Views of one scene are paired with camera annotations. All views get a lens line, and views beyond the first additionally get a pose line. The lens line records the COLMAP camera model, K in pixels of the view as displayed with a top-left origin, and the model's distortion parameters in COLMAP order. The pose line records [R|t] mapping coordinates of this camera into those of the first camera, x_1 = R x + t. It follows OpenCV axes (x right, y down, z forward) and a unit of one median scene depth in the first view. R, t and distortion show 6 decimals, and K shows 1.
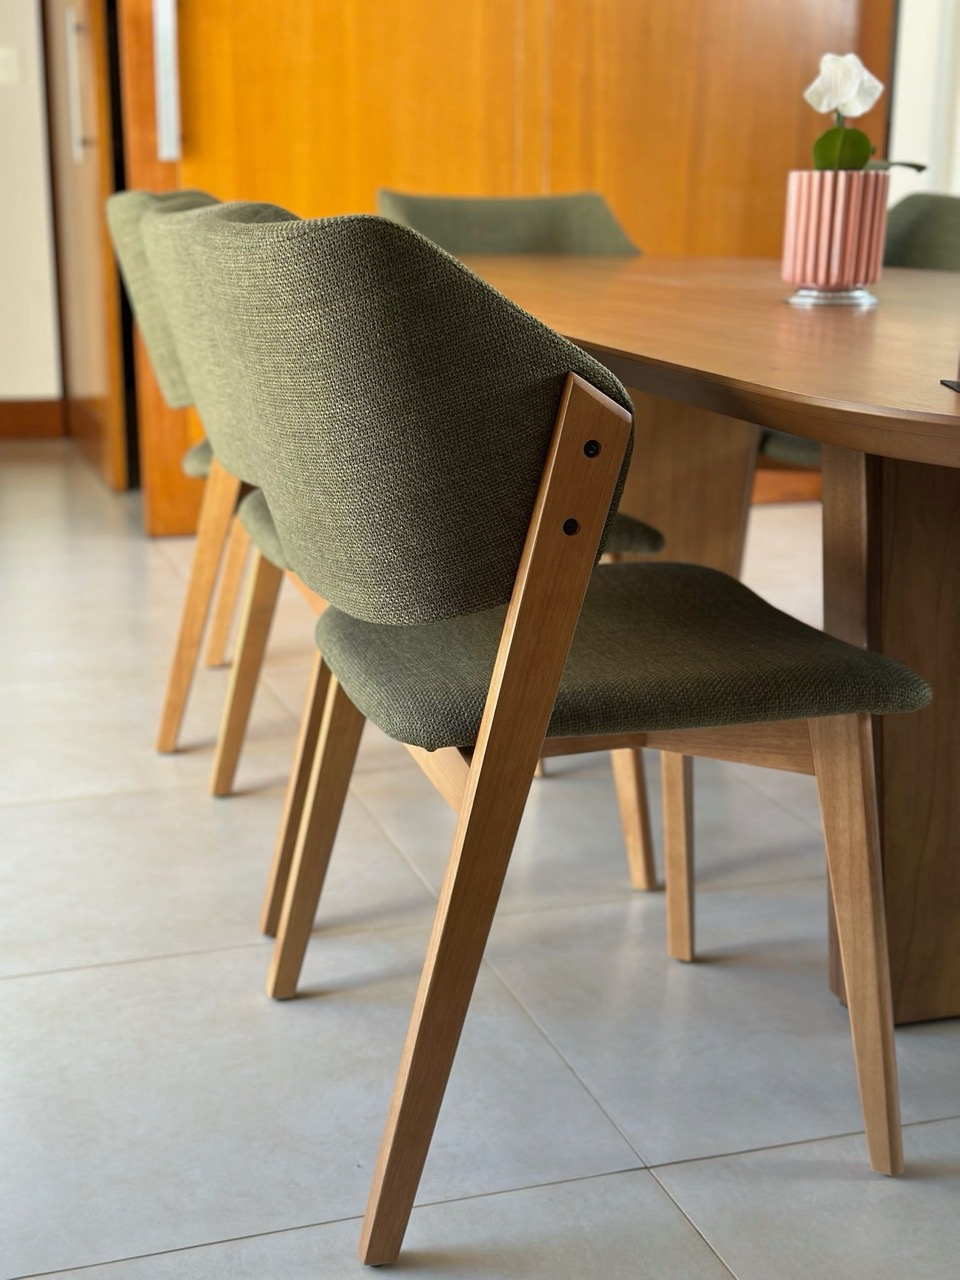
lens RADIAL K [[1763.5, 0, 467.2], [0, 1763.5, 638.2], [0, 0, 1]] dist [0.116257, 0.000000]
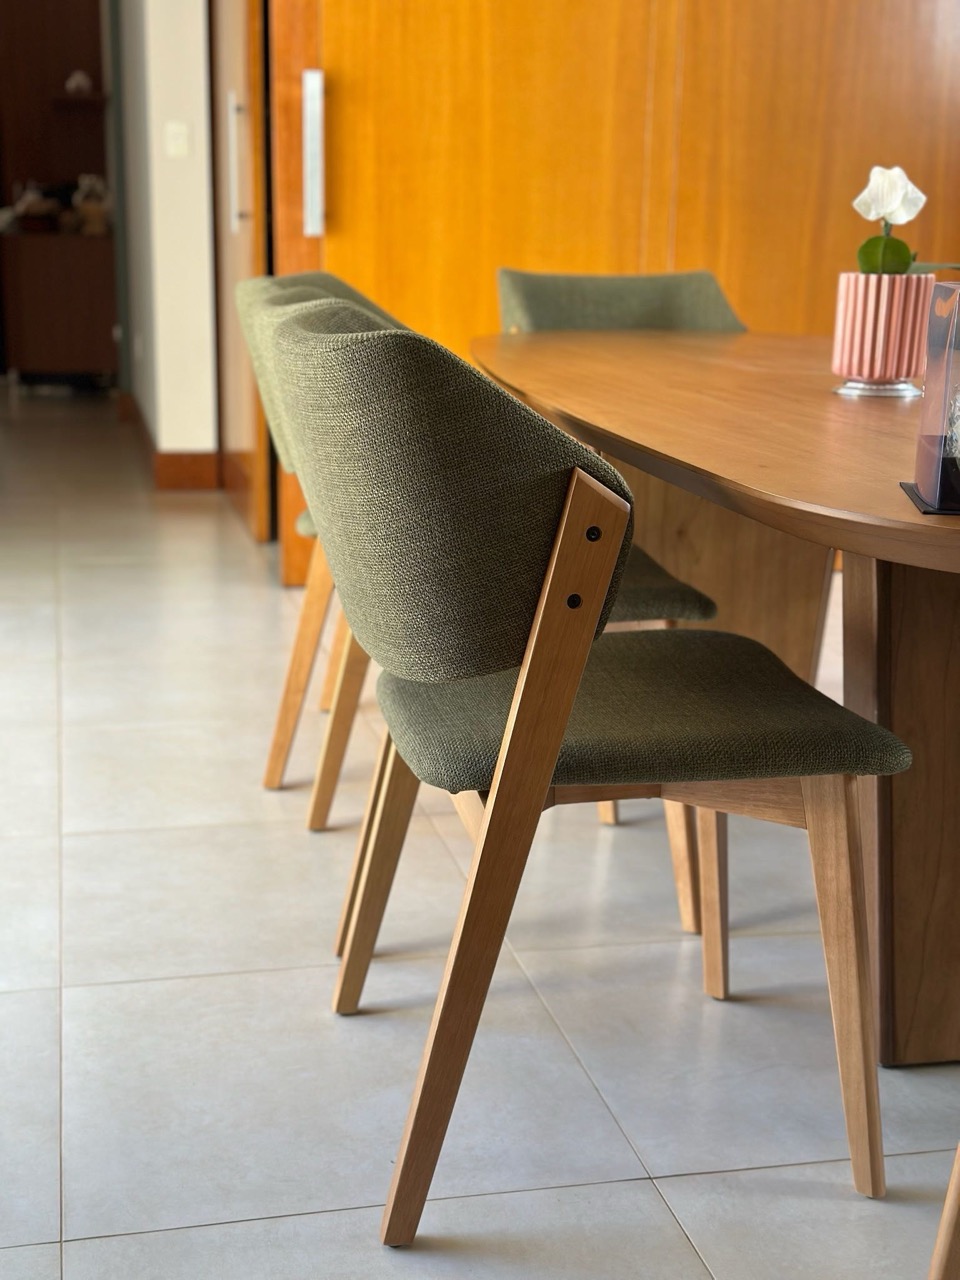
lens RADIAL K [[1763.5, 0, 475.6], [0, 1763.5, 650.4], [0, 0, 1]] dist [0.116257, 0.000000]
pose [[0.995585, 0.030017, -0.088939, 0.067813], [-0.031827, 0.999313, -0.019003, -0.005203], [0.088307, 0.021750, 0.995856, -0.099538]]
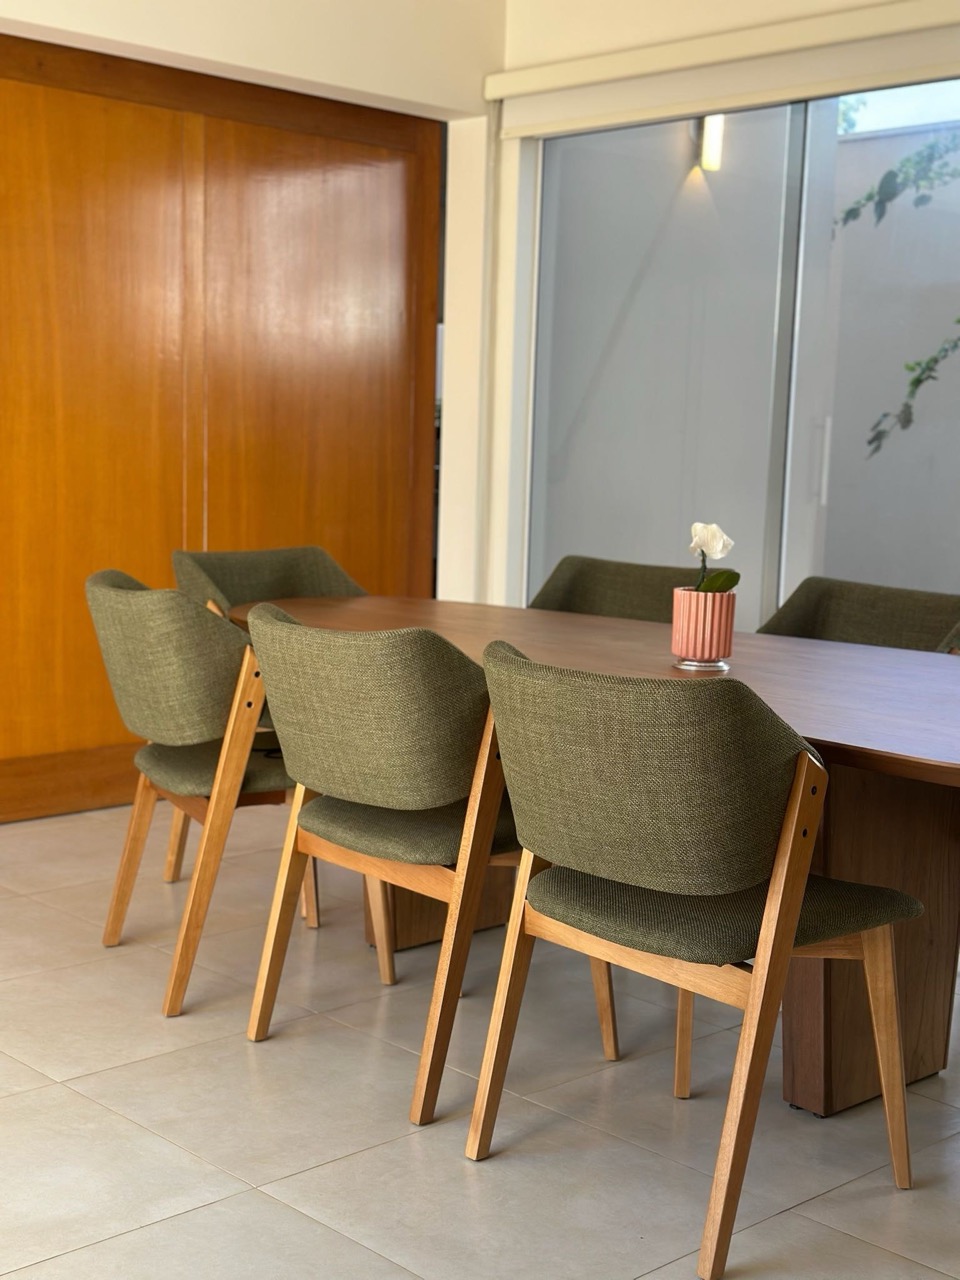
lens RADIAL K [[1763.5, 0, 469.6], [0, 1763.5, 640.6], [0, 0, 1]] dist [0.116257, 0.000000]
pose [[0.902032, -0.033932, 0.430334, -0.728804], [0.087915, 0.990453, -0.106181, -0.066935], [-0.422622, 0.133611, 0.896403, -0.377261]]
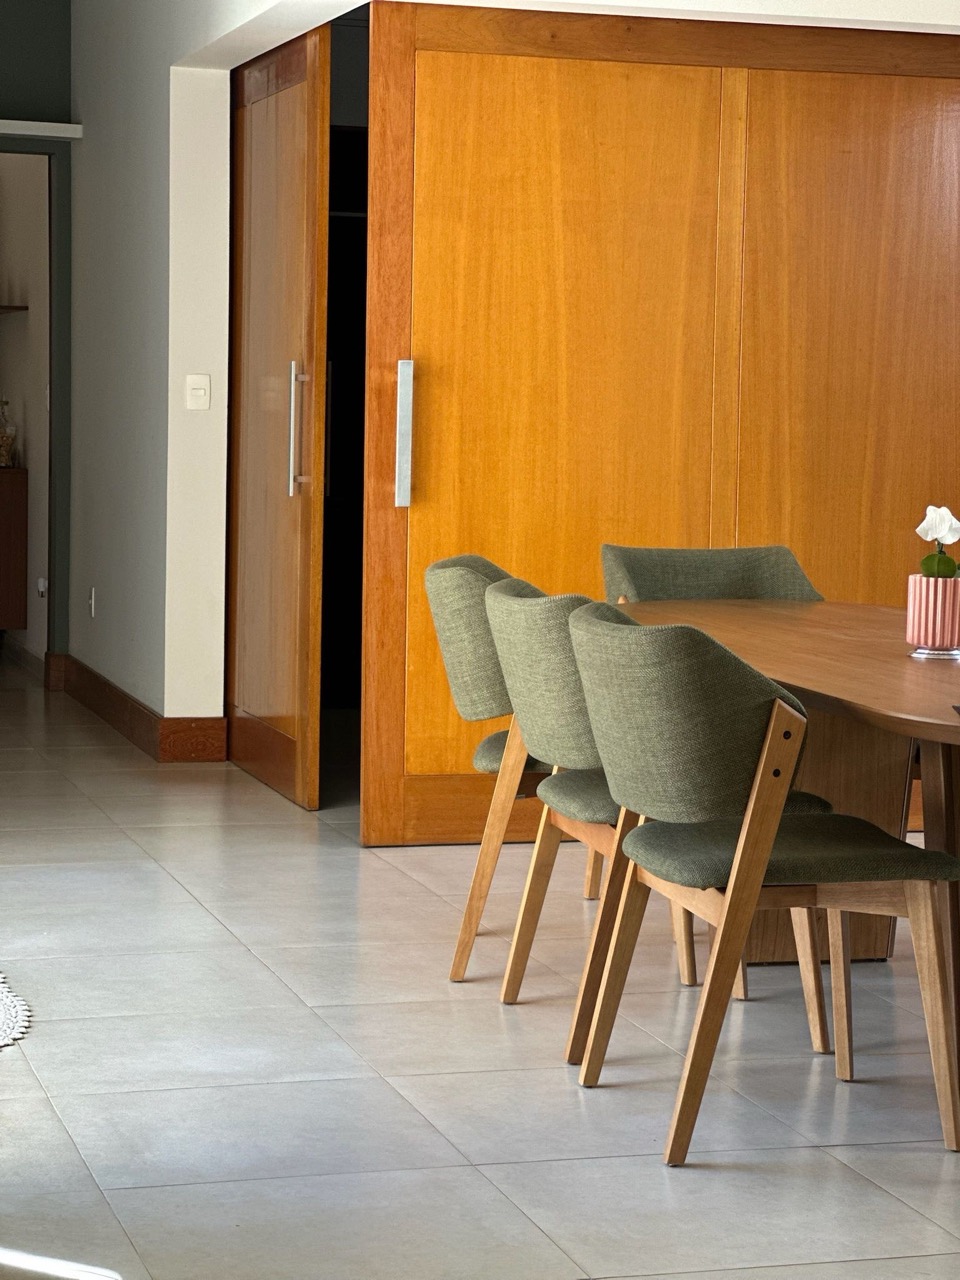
lens RADIAL K [[2833.4, 0, 533.8], [0, 2833.4, 609.1], [0, 0, 1]] dist [0.215953, 0.000000]
pose [[0.999827, 0.013198, -0.013143, -0.125750], [-0.015324, 0.983964, -0.177707, 0.234276], [0.010587, 0.177877, 0.983996, -1.571590]]
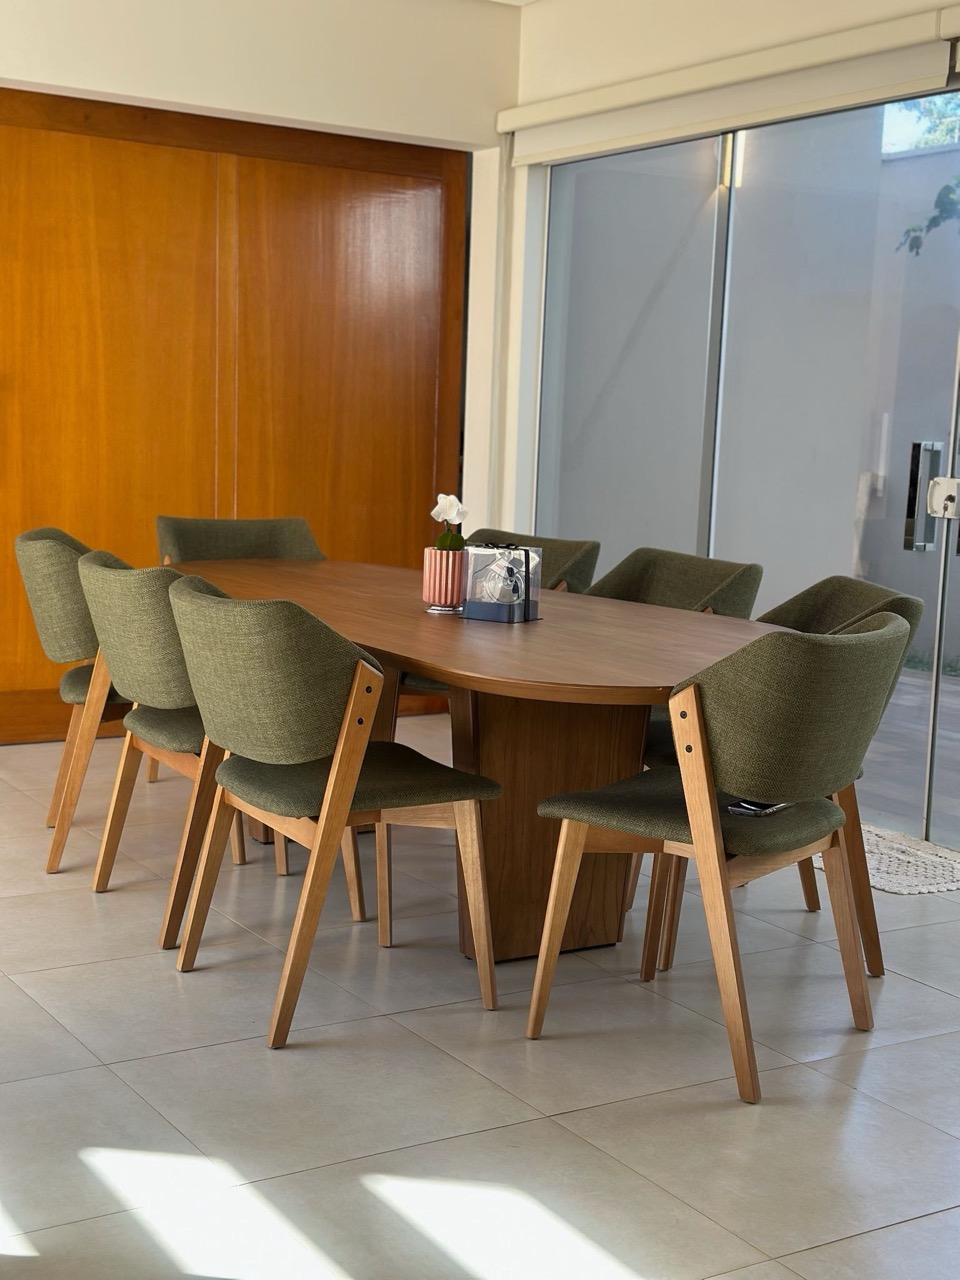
lens RADIAL K [[1763.5, 0, 489.0], [0, 1763.5, 653.2], [0, 0, 1]] dist [0.116257, 0.000000]
pose [[0.968637, -0.007552, 0.248367, -0.261560], [0.036119, 0.993201, -0.110664, 0.083978], [-0.245842, 0.116164, 0.962324, -0.983078]]
